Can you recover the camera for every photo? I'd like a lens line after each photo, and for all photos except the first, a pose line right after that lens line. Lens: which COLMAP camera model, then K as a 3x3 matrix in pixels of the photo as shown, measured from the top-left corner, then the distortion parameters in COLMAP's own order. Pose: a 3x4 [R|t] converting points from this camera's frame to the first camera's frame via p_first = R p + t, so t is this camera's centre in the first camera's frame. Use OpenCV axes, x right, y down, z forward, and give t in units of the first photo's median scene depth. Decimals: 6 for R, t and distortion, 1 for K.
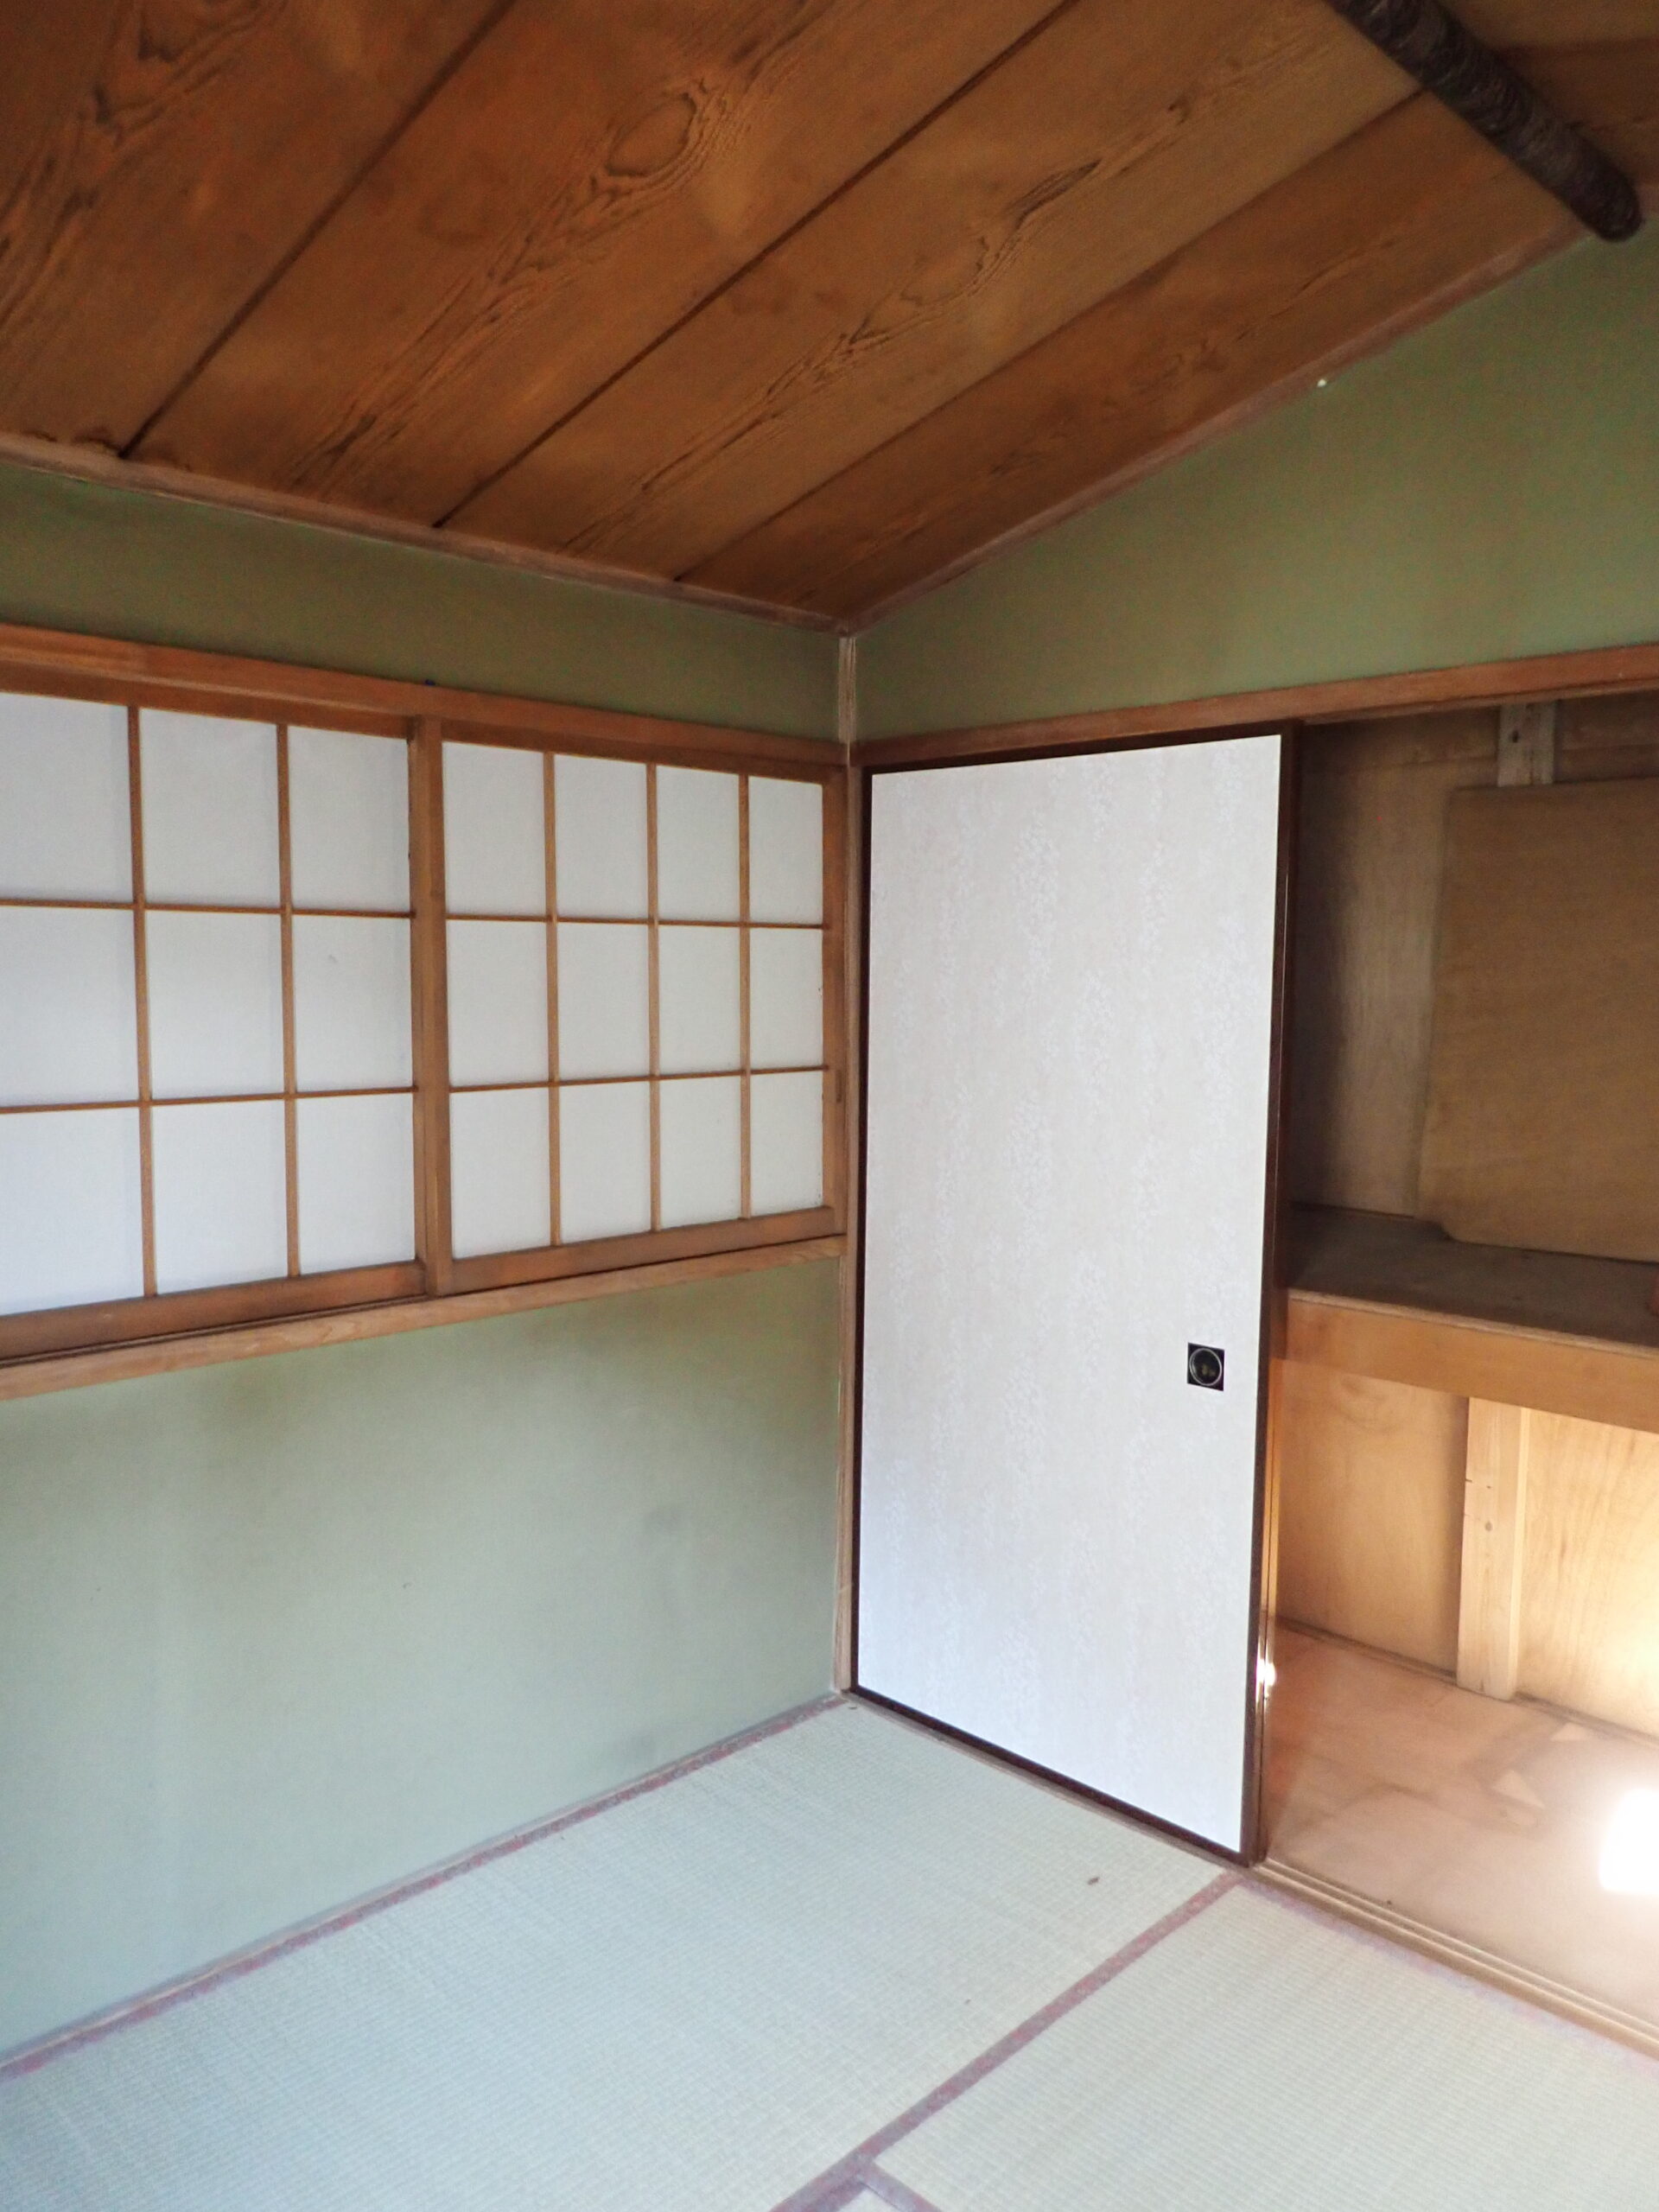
lens RADIAL K [[1616.9, 0, 829.5], [0, 1616.9, 1106.0], [0, 0, 1]] dist [0.001457, -0.026853]
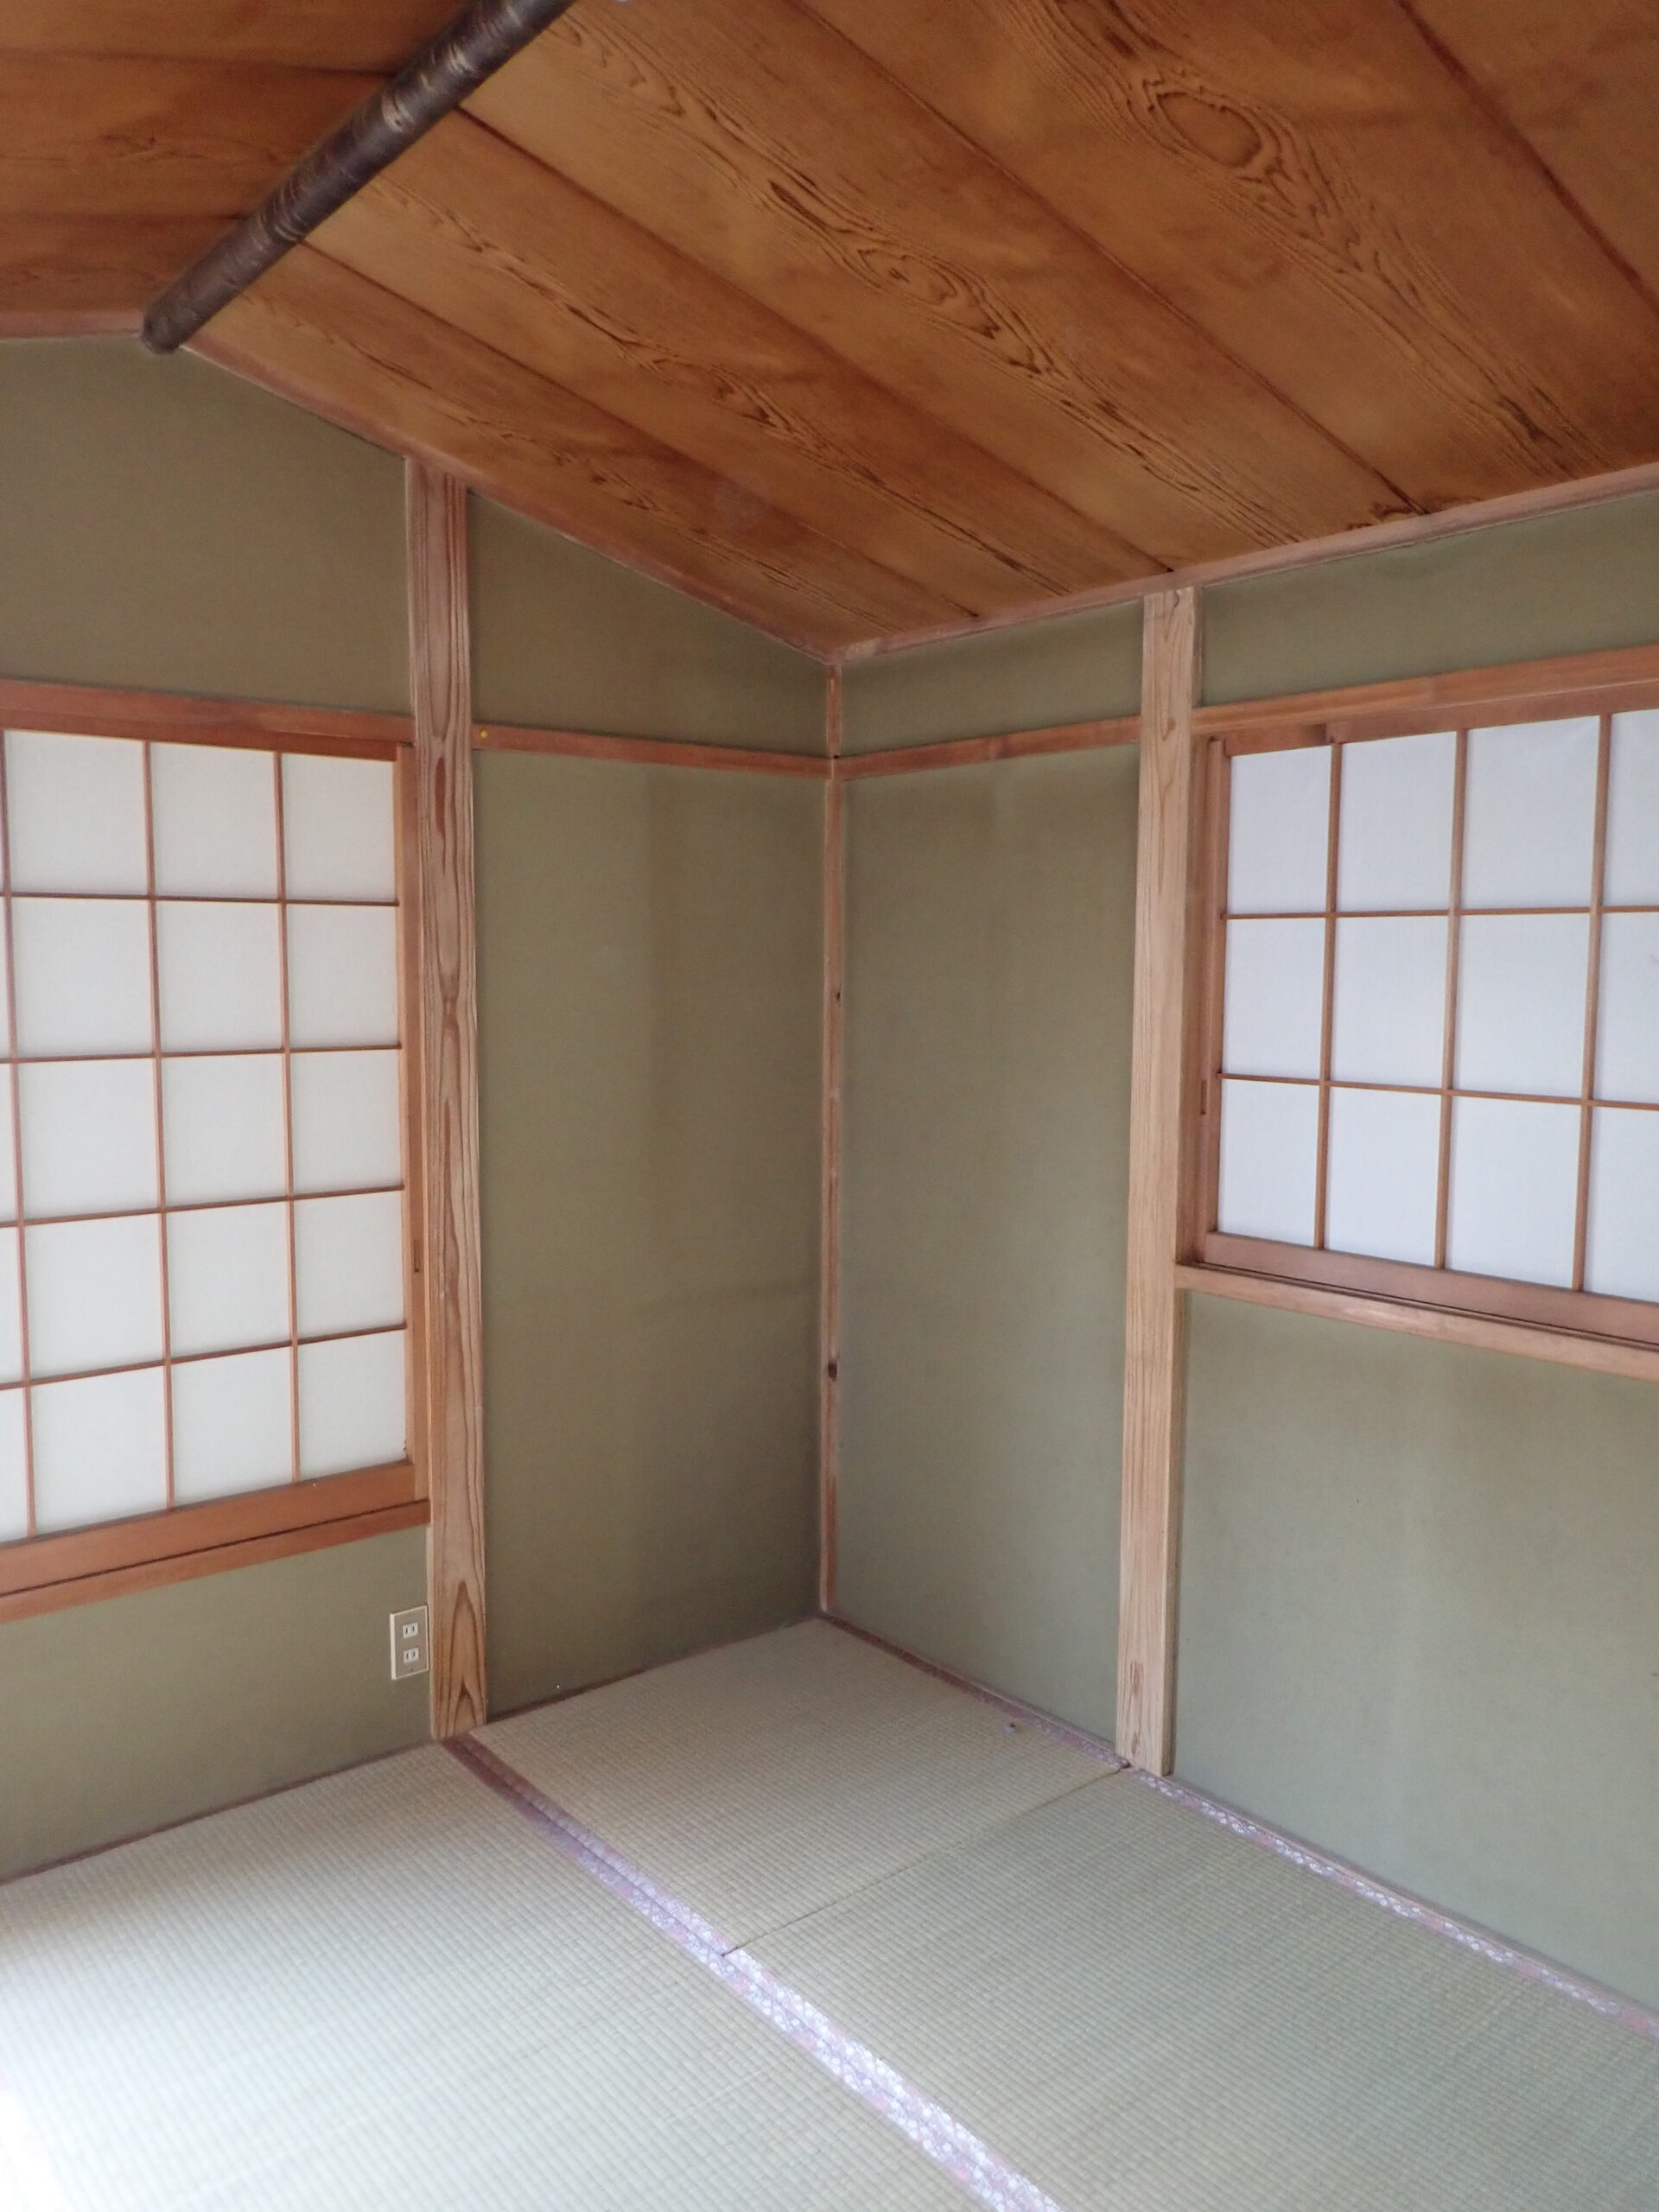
lens RADIAL K [[1606.1, 0, 829.5], [0, 1606.1, 1106.0], [0, 0, 1]] dist [-0.002133, -0.004241]
pose [[-0.086635, 0.084577, -0.992643, 0.612208], [-0.090564, 0.991596, 0.092392, -0.047785], [0.992115, 0.097902, -0.078247, 0.587511]]
